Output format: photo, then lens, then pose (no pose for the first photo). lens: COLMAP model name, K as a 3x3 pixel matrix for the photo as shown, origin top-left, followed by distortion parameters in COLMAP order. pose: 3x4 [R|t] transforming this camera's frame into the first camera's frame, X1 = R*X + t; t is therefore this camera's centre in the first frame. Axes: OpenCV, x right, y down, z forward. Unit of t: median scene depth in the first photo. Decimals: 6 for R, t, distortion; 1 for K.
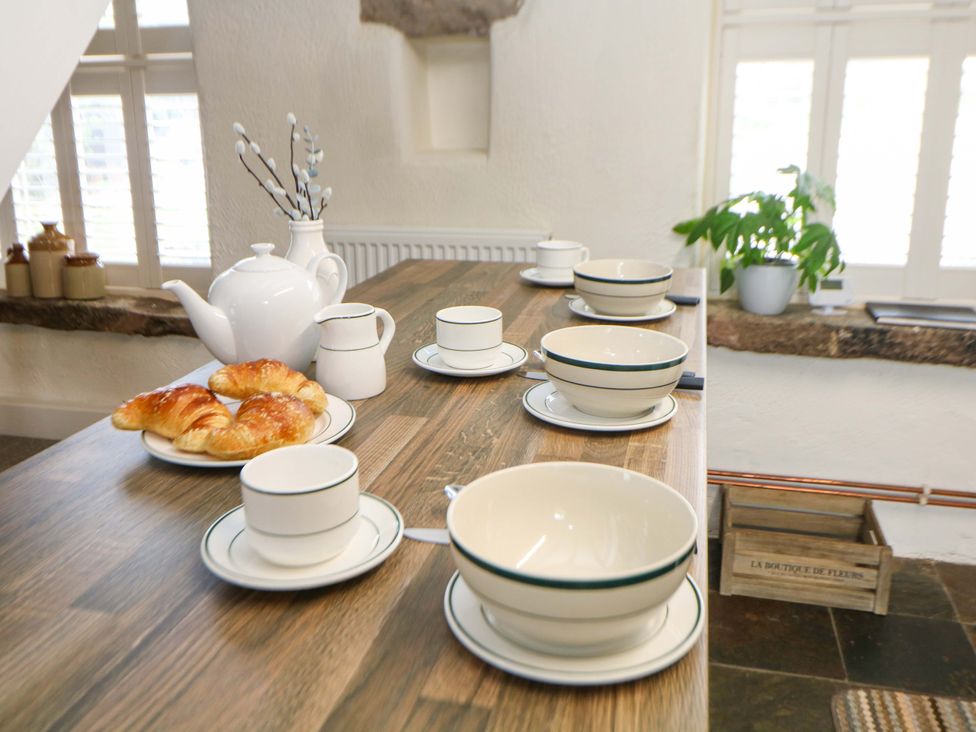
lens RADIAL K [[853.2, 0, 489.8], [0, 853.2, 326.5], [0, 0, 1]] dist [0.003989, -0.001426]
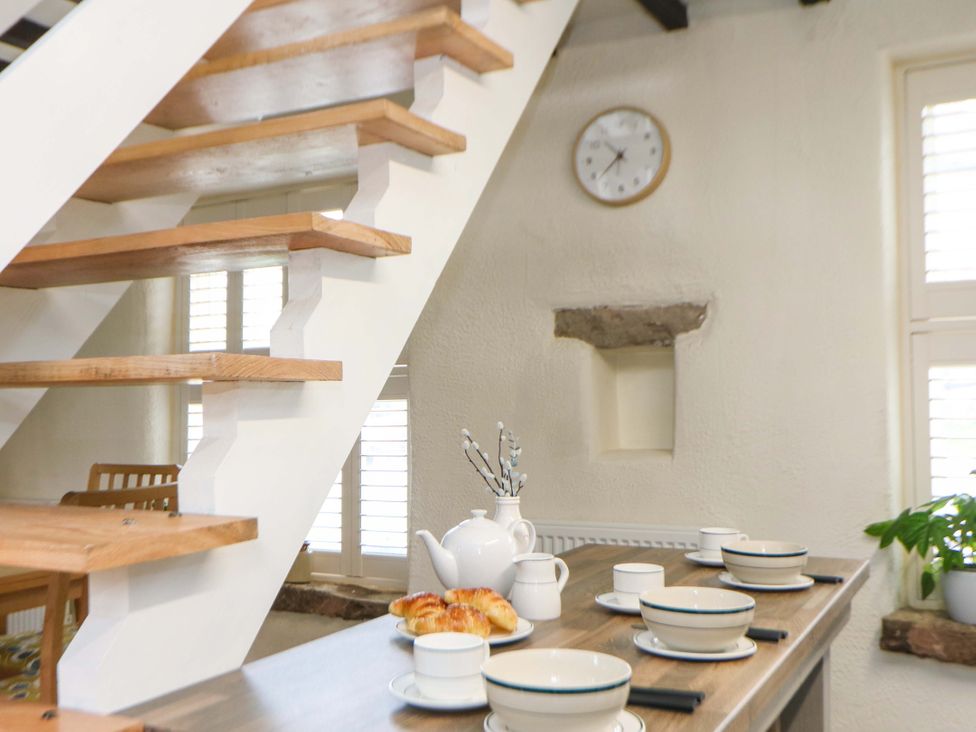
lens RADIAL K [[1045.5, 0, 414.2], [0, 1045.5, 379.1], [0, 0, 1]] dist [0.007768, -0.019786]
pose [[0.960696, -0.010528, -0.277401, 0.052056], [-0.064730, 0.963239, -0.260731, 0.066706], [0.269949, 0.268439, 0.924699, -0.307575]]
